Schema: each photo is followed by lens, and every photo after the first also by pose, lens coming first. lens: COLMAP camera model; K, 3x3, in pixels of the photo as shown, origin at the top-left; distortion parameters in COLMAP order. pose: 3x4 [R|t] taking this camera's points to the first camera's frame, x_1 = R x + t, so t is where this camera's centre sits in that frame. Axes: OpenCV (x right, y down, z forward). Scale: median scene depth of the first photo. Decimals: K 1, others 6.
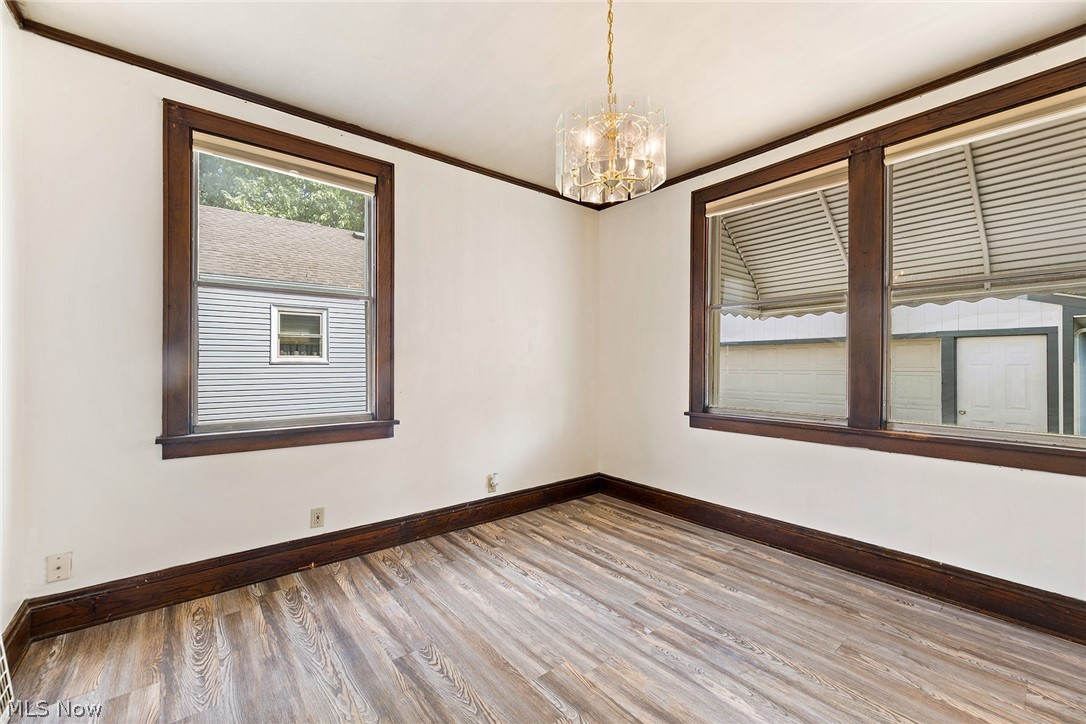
lens RADIAL K [[442.5, 0, 545.4], [0, 442.5, 365.5], [0, 0, 1]] dist [-0.001417, -0.000376]
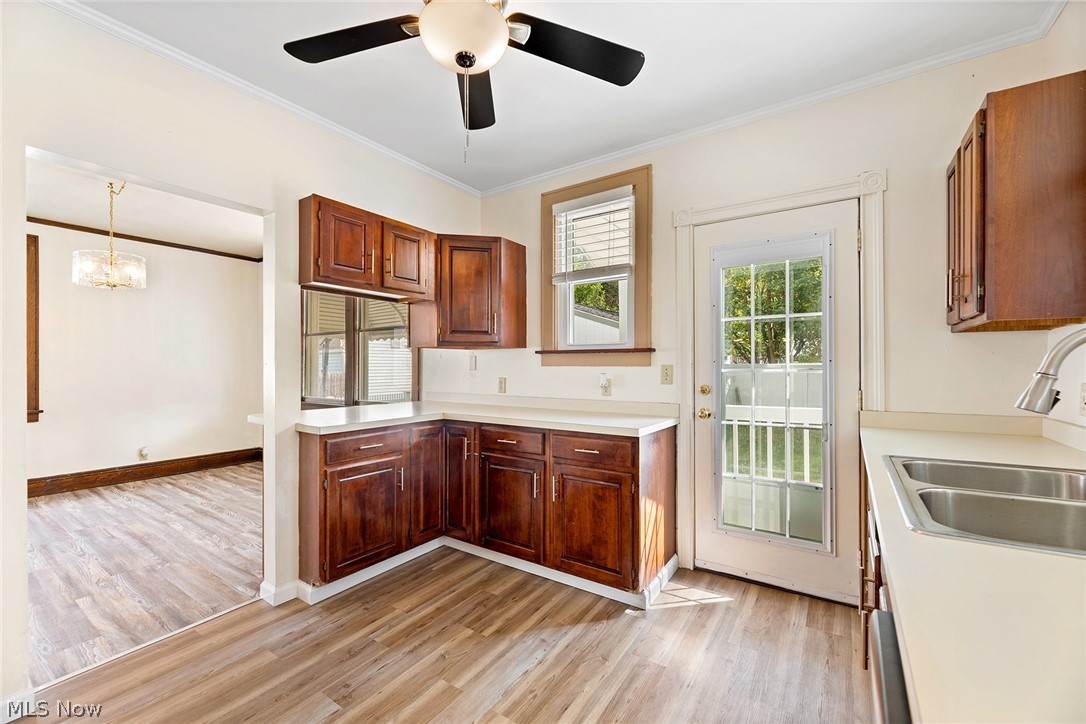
lens RADIAL K [[442.5, 0, 545.4], [0, 442.5, 365.5], [0, 0, 1]] dist [-0.001417, -0.000376]
pose [[0.957769, -0.002559, 0.287528, 1.363134], [0.004125, 0.999980, -0.004844, -0.018873], [-0.287509, 0.005825, 0.957760, -1.433817]]
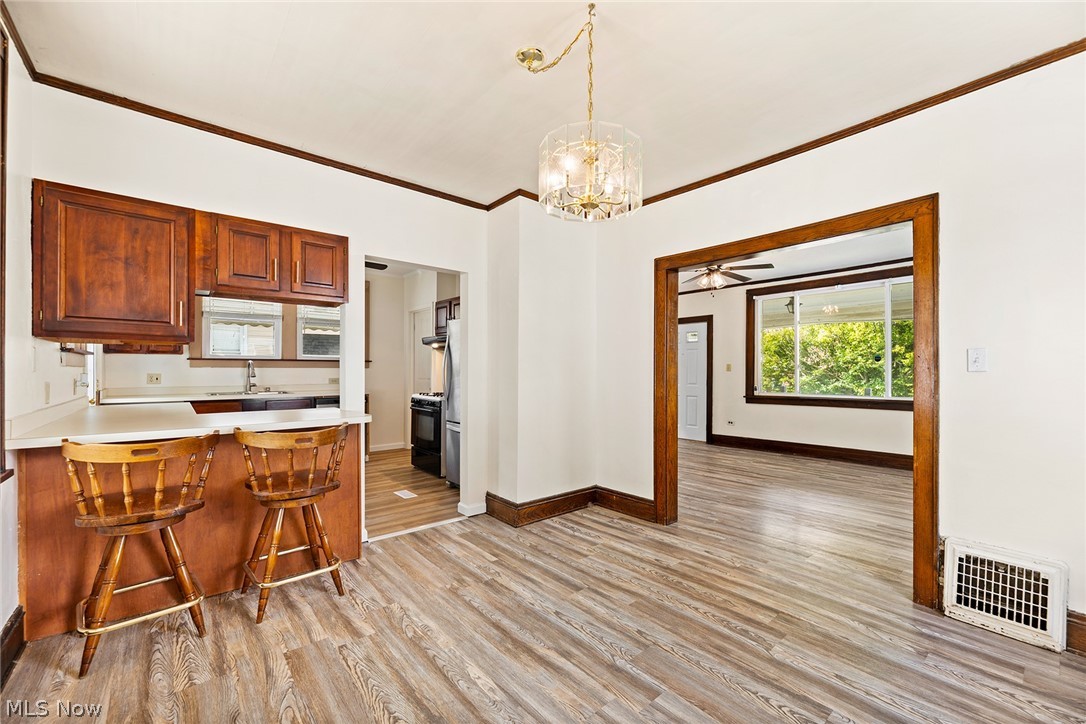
lens RADIAL K [[441.1, 0, 543.3], [0, 441.1, 369.3], [0, 0, 1]] dist [-0.000775, -0.000135]
pose [[-0.999852, -0.000341, -0.017184, 0.250015], [-0.000316, 0.999999, -0.001476, -0.015491], [0.017184, -0.001470, -0.999851, 1.869202]]
